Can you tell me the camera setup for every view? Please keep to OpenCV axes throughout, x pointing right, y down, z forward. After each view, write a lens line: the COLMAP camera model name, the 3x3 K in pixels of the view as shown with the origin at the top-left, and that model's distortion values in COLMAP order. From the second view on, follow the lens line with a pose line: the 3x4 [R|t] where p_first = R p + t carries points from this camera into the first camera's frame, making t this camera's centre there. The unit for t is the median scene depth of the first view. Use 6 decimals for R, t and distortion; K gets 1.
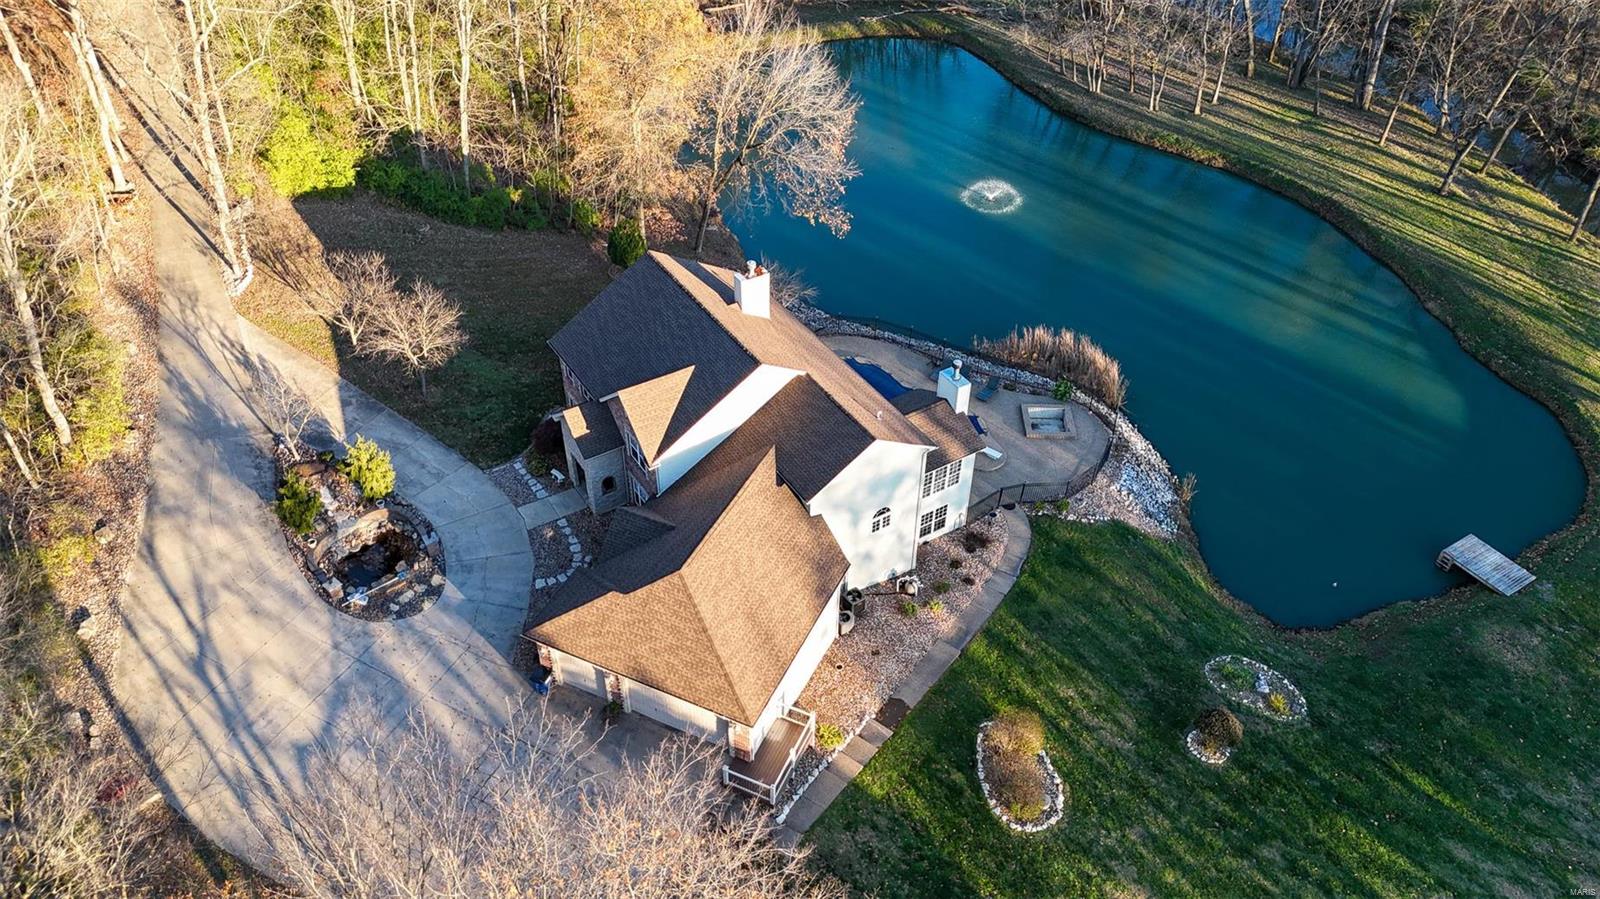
lens RADIAL K [[1184.7, 0, 794.6], [0, 1184.7, 443.6], [0, 0, 1]] dist [0.061811, -0.056362]
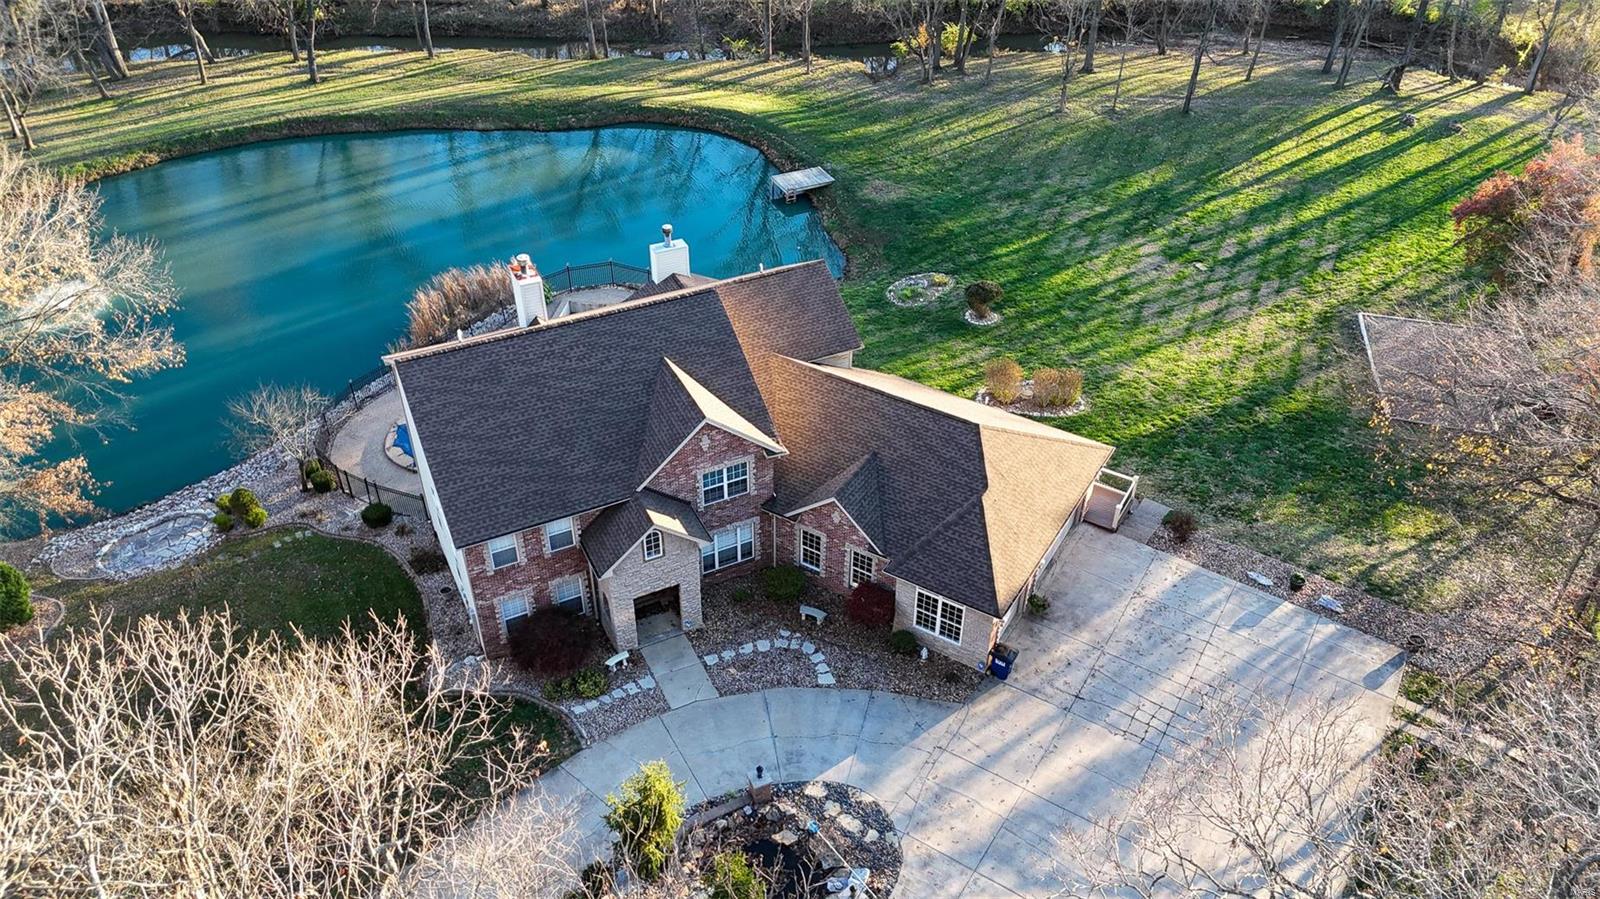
lens RADIAL K [[1184.7, 0, 794.6], [0, 1184.7, 443.6], [0, 0, 1]] dist [0.061811, -0.056362]
pose [[0.102673, -0.608269, 0.787062, -0.597574], [0.641590, 0.645152, 0.414900, -0.247168], [-0.760145, 0.462372, 0.456499, 0.525274]]
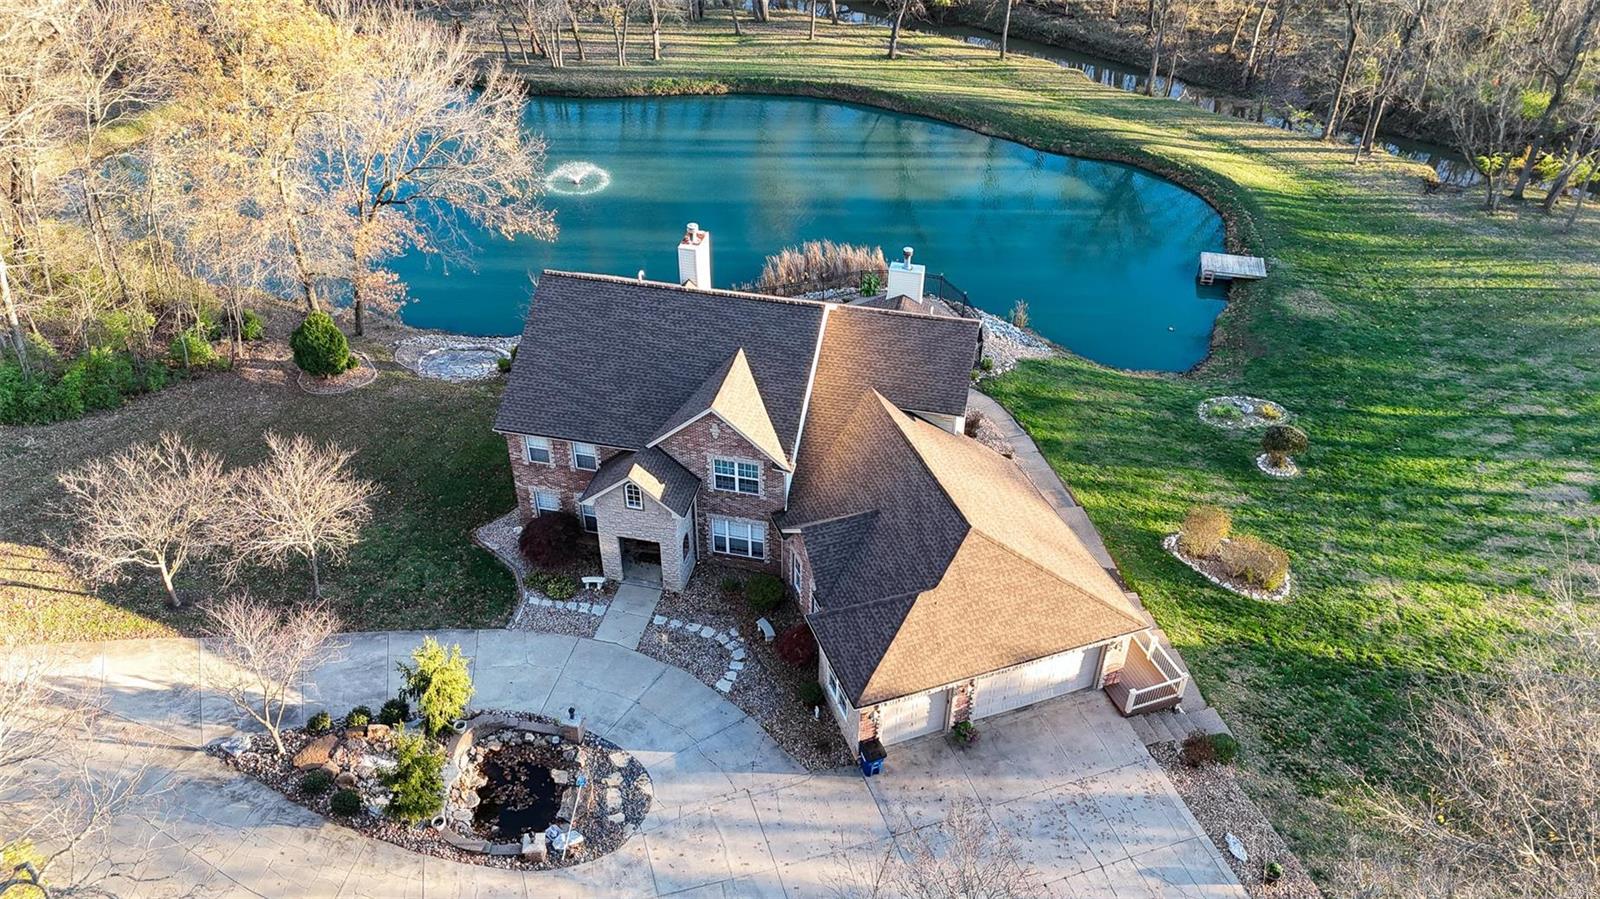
lens RADIAL K [[1184.7, 0, 794.6], [0, 1184.7, 443.6], [0, 0, 1]] dist [0.061811, -0.056362]
pose [[0.703365, -0.433346, 0.563462, -0.461573], [0.461526, 0.881283, 0.101657, -0.063004], [-0.540622, 0.188550, 0.819864, 0.279660]]
